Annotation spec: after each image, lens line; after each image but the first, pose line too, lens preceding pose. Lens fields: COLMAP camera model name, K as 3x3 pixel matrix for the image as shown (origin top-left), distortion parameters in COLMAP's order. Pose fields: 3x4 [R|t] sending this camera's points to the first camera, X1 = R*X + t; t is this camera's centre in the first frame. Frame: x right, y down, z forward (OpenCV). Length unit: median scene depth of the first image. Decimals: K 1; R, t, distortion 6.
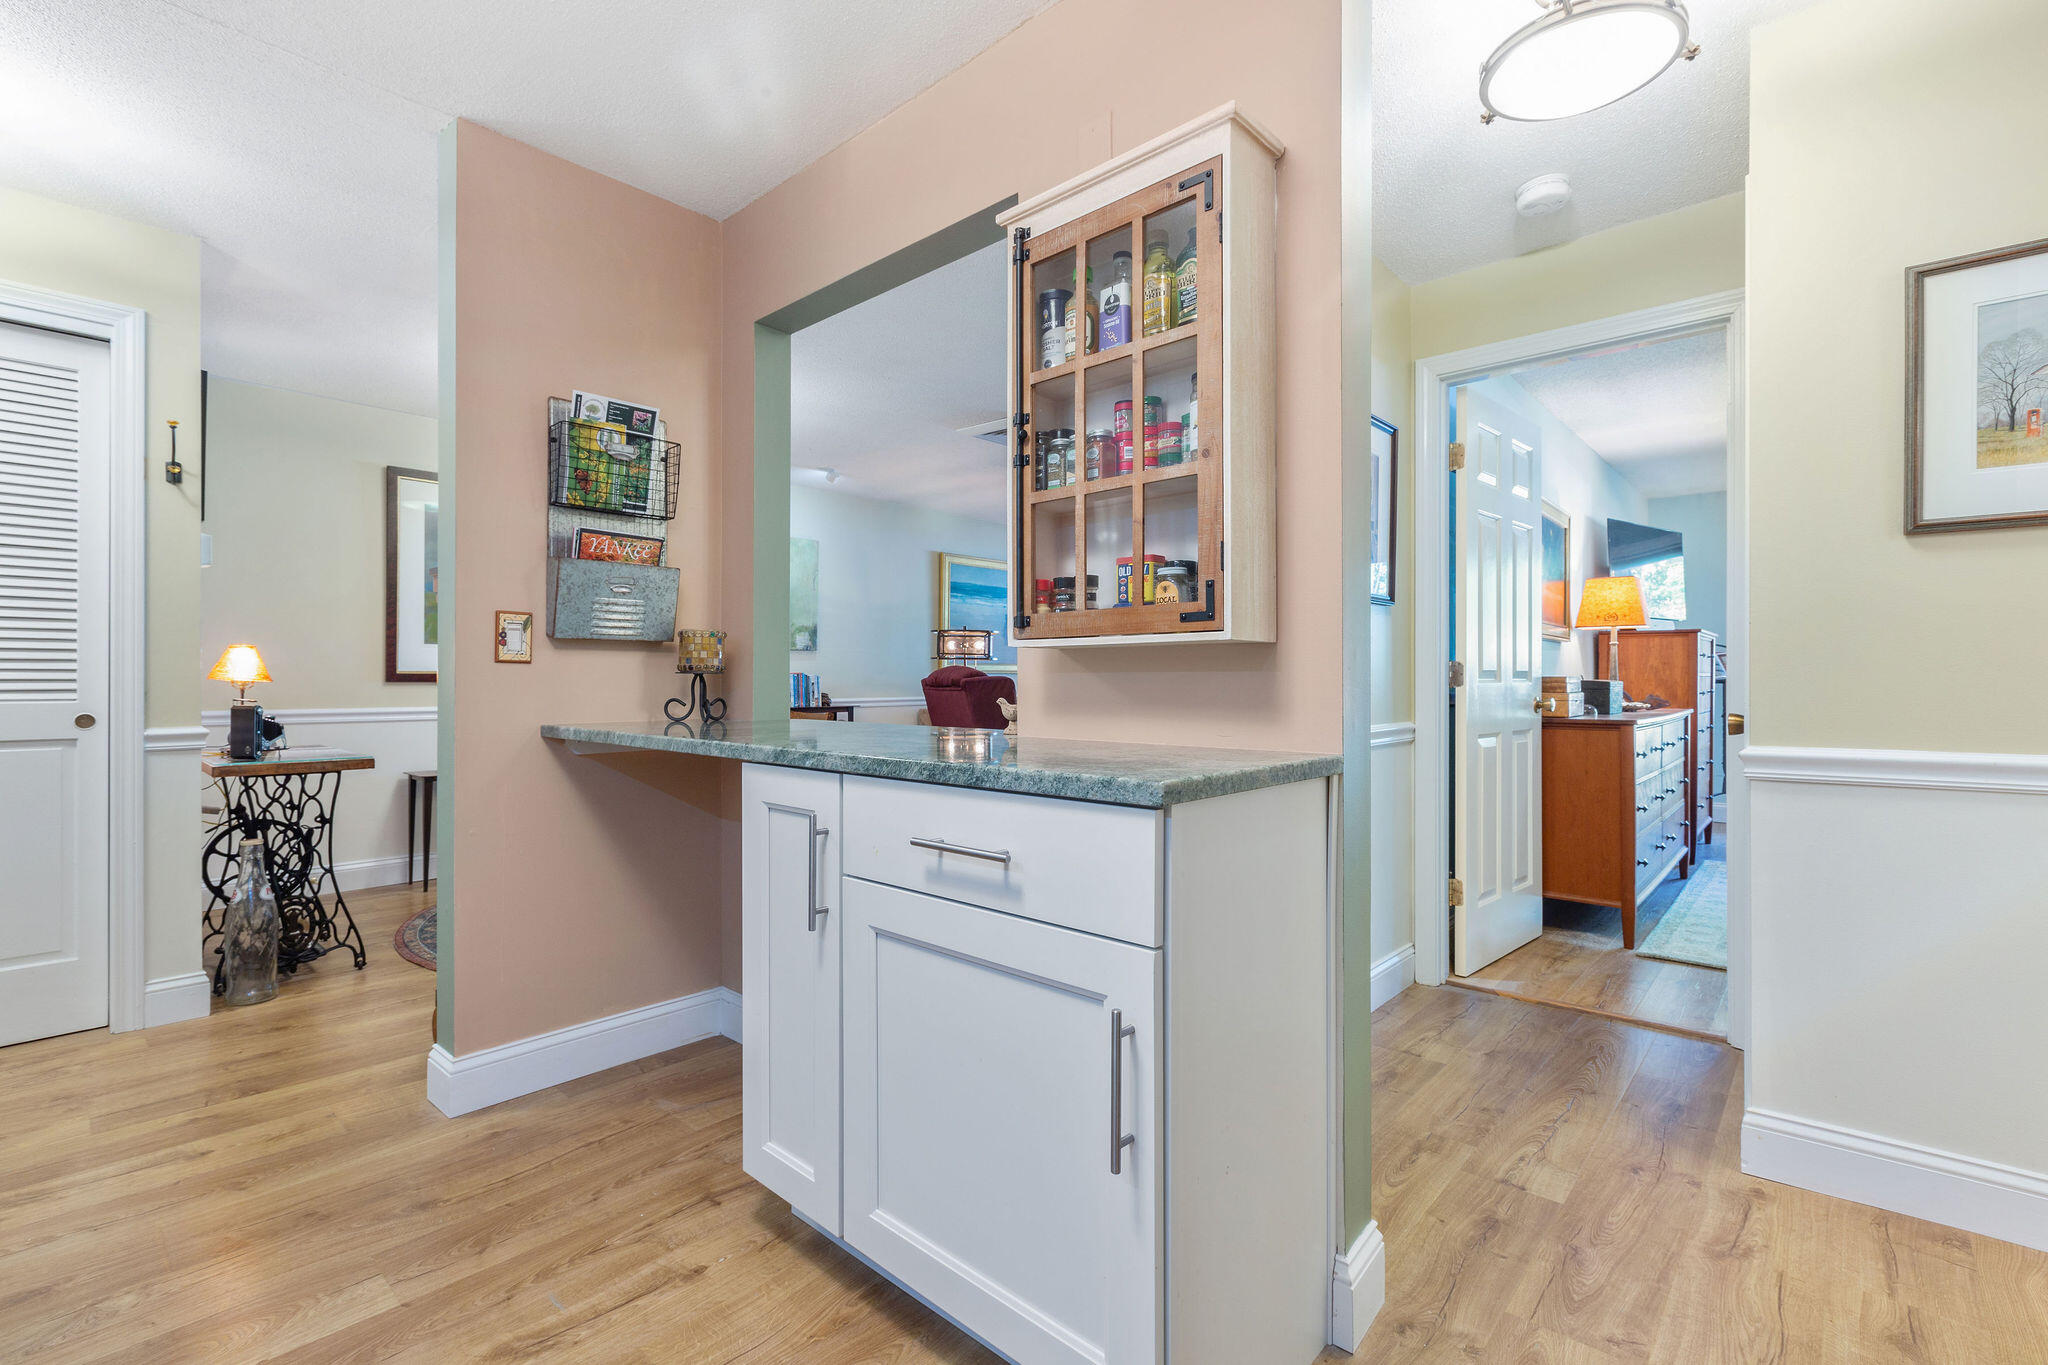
lens RADIAL K [[925.1, 0, 1014.7], [0, 925.1, 675.2], [0, 0, 1]] dist [0.000431, 0.000274]
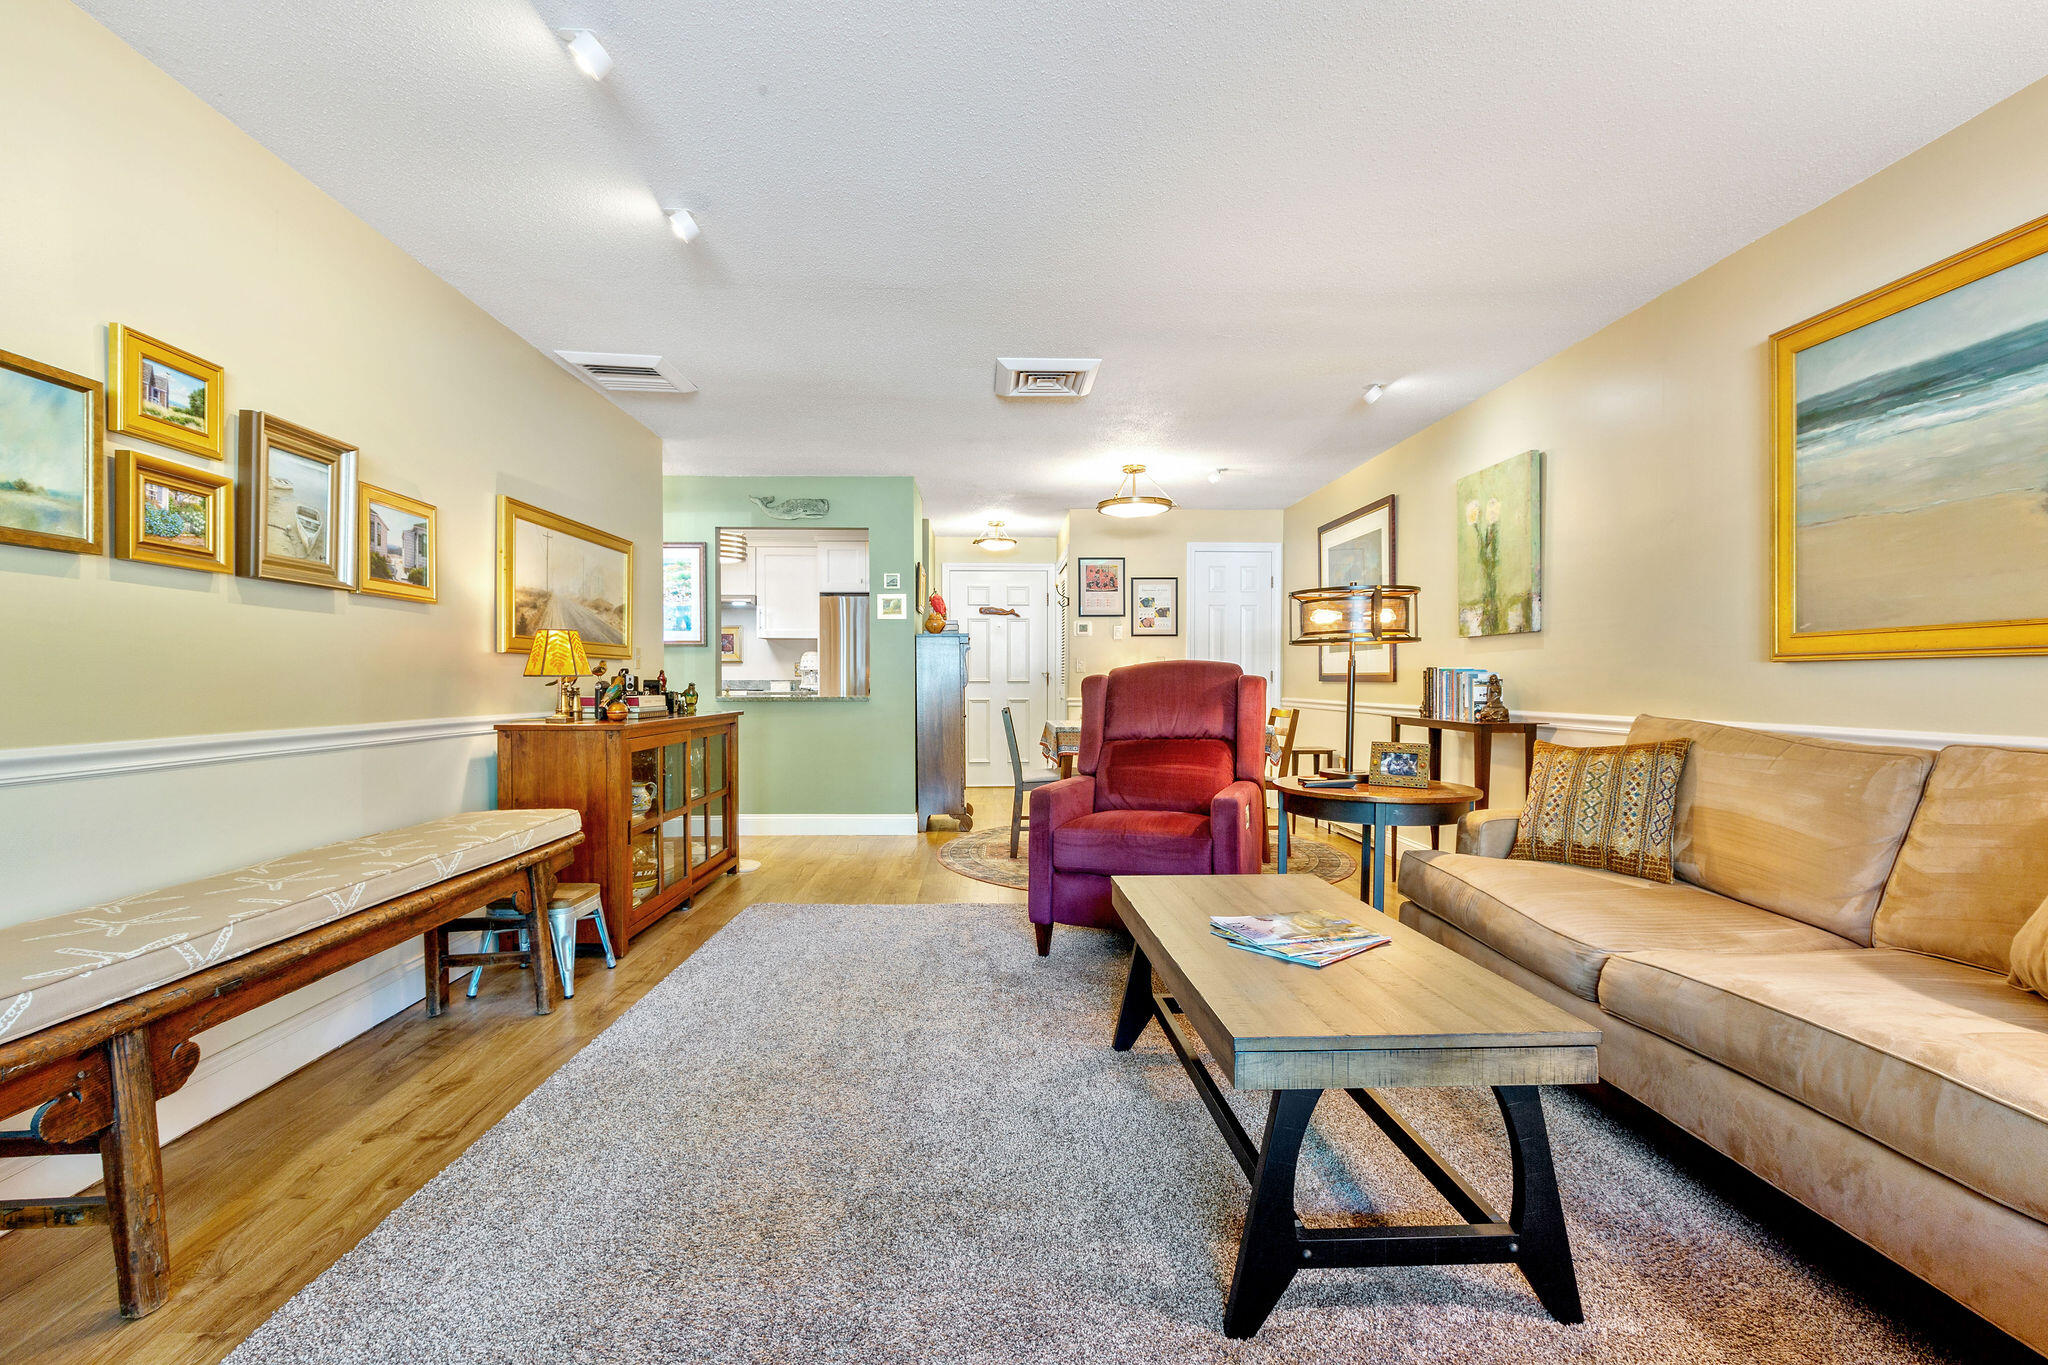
lens RADIAL K [[924.2, 0, 1017.0], [0, 924.2, 698.3], [0, 0, 1]] dist [0.000867, 0.000955]
pose [[-0.717072, 0.012351, -0.696890, 0.495433], [0.000555, 0.999853, 0.017149, 0.006885], [0.696999, 0.011910, -0.716973, 1.319135]]
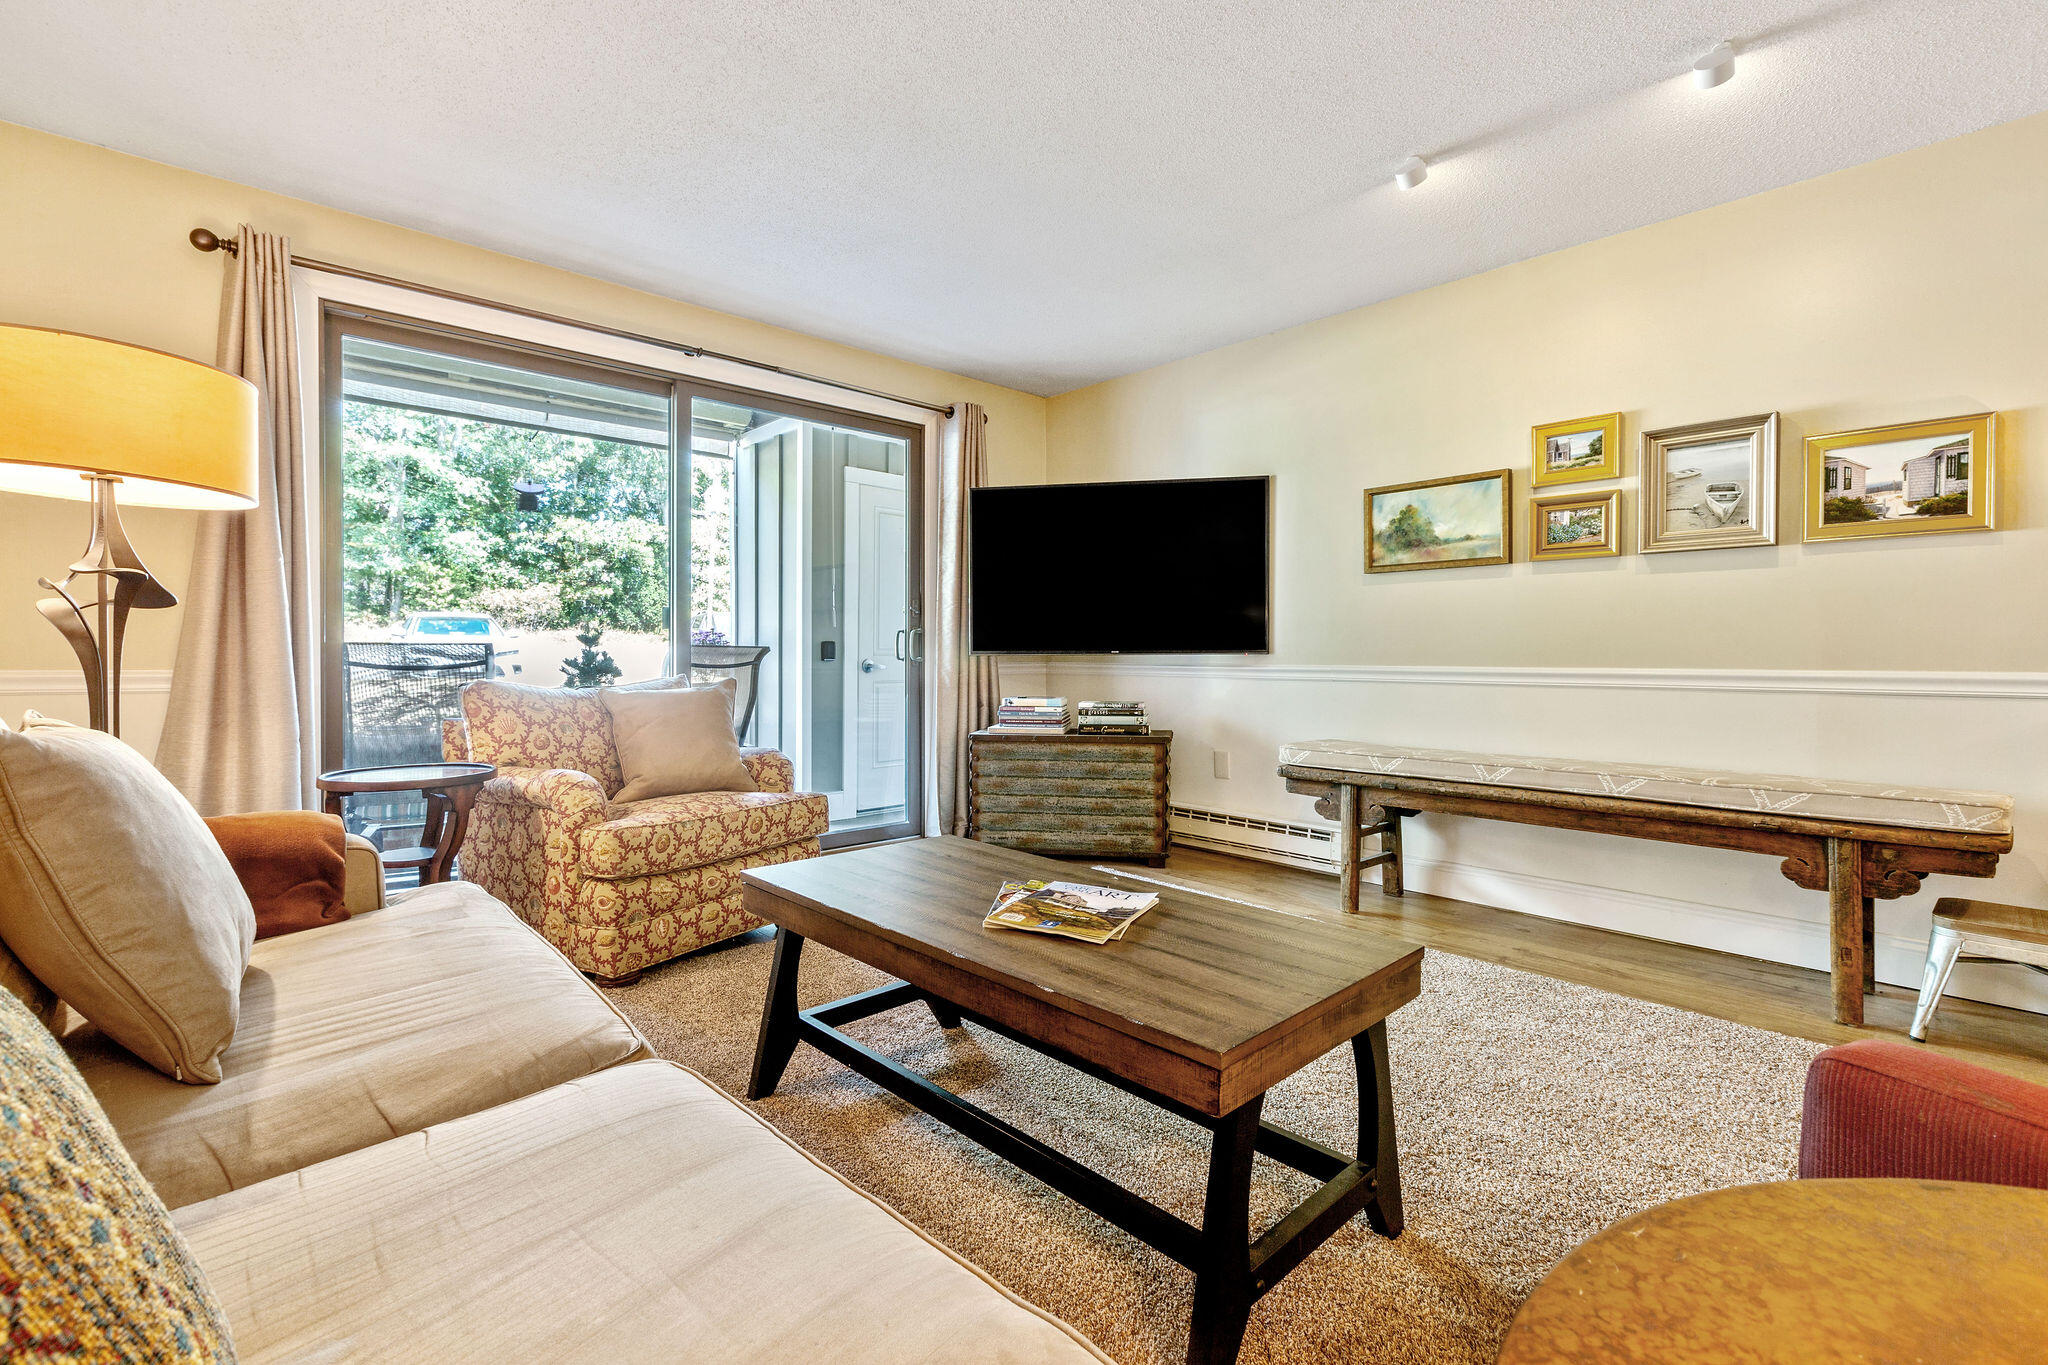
lens RADIAL K [[915.2, 0, 1010.8], [0, 915.2, 659.2], [0, 0, 1]] dist [0.000913, 0.000000]
pose [[0.089901, -0.007698, 0.995921, -0.083466], [-0.000971, 0.999969, 0.007817, 0.018205], [-0.995950, -0.001670, 0.089891, 1.132204]]
